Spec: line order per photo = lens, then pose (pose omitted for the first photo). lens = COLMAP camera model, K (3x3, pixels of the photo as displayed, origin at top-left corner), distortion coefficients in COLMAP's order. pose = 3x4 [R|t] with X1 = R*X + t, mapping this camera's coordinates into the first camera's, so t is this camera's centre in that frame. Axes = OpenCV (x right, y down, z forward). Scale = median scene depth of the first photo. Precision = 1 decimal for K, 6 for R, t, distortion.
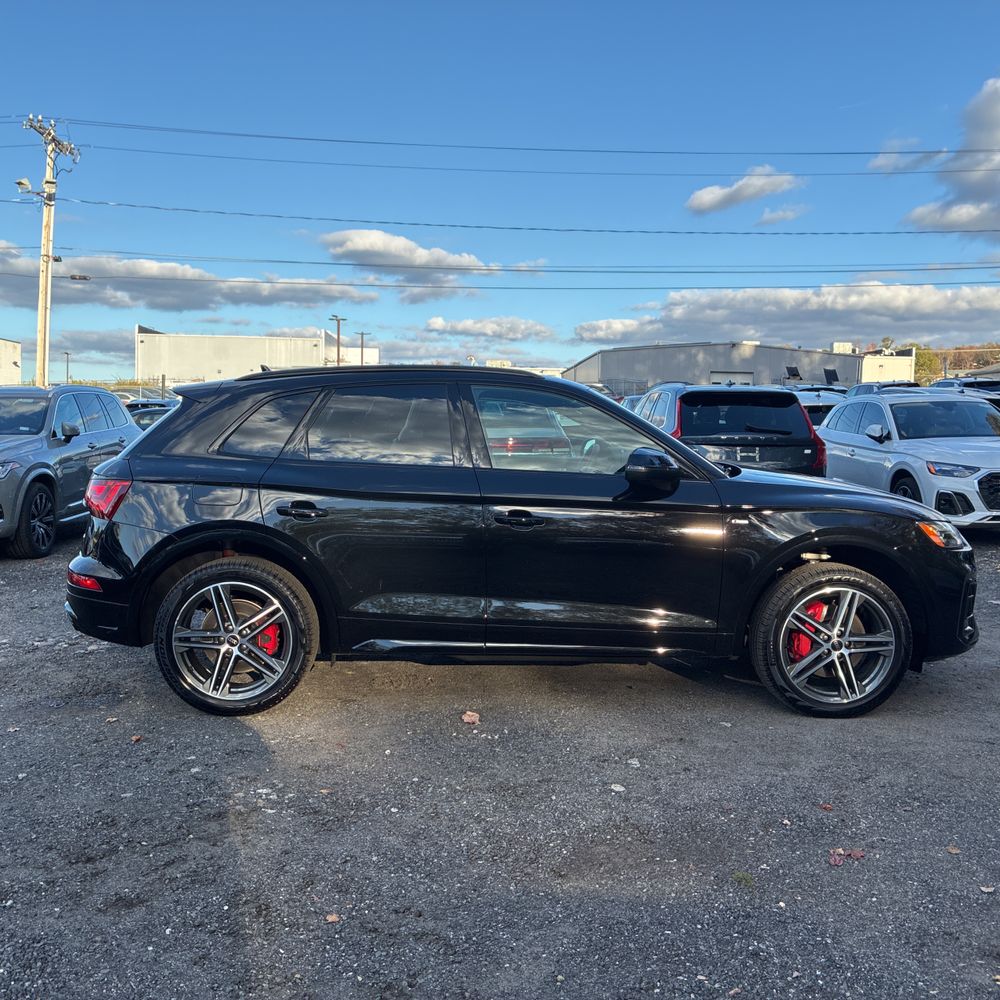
lens RADIAL K [[1003.1, 0, 500.1], [0, 1003.1, 501.3], [0, 0, 1]] dist [0.020895, 0.000000]
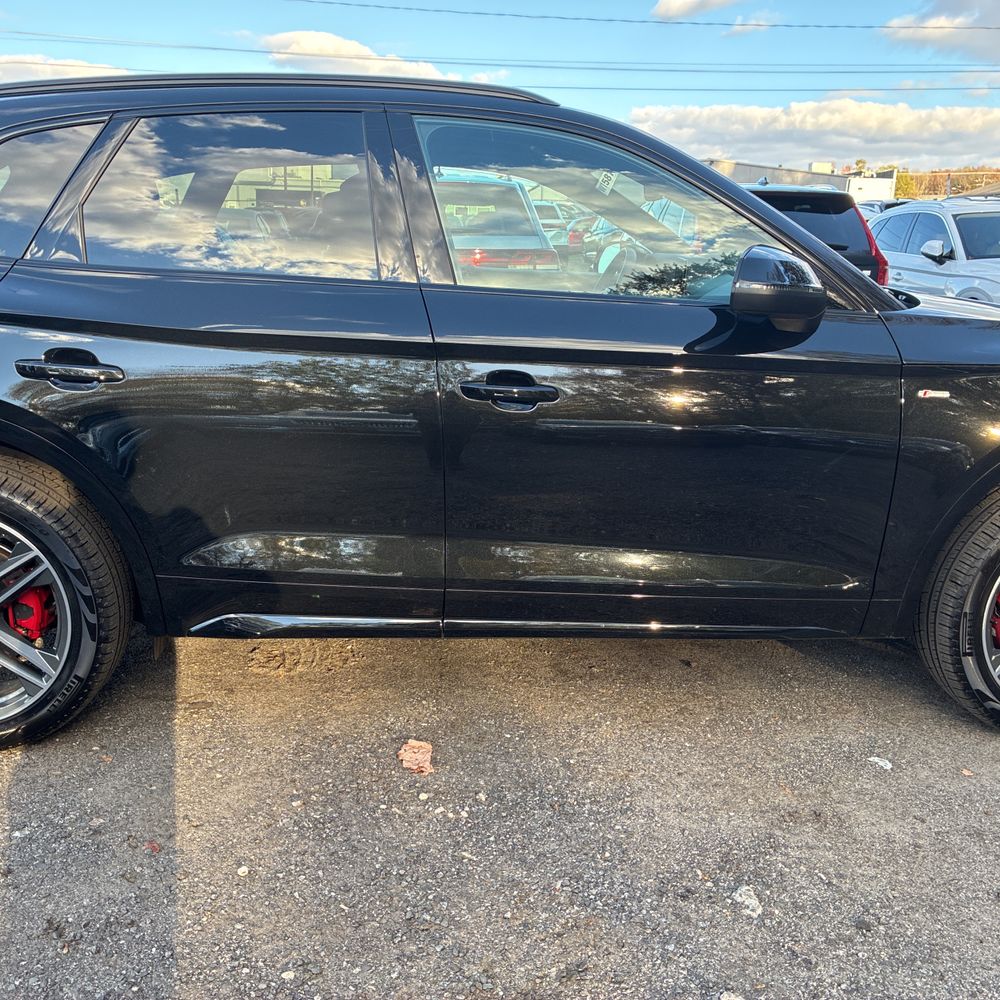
lens RADIAL K [[1003.1, 0, 509.8], [0, 1003.1, 493.8], [0, 0, 1]] dist [0.020895, 0.000000]
pose [[0.998590, -0.000784, 0.053074, -0.003104], [-0.007795, 0.986884, 0.161242, -0.004690], [-0.052504, -0.161428, 0.985487, 0.210033]]
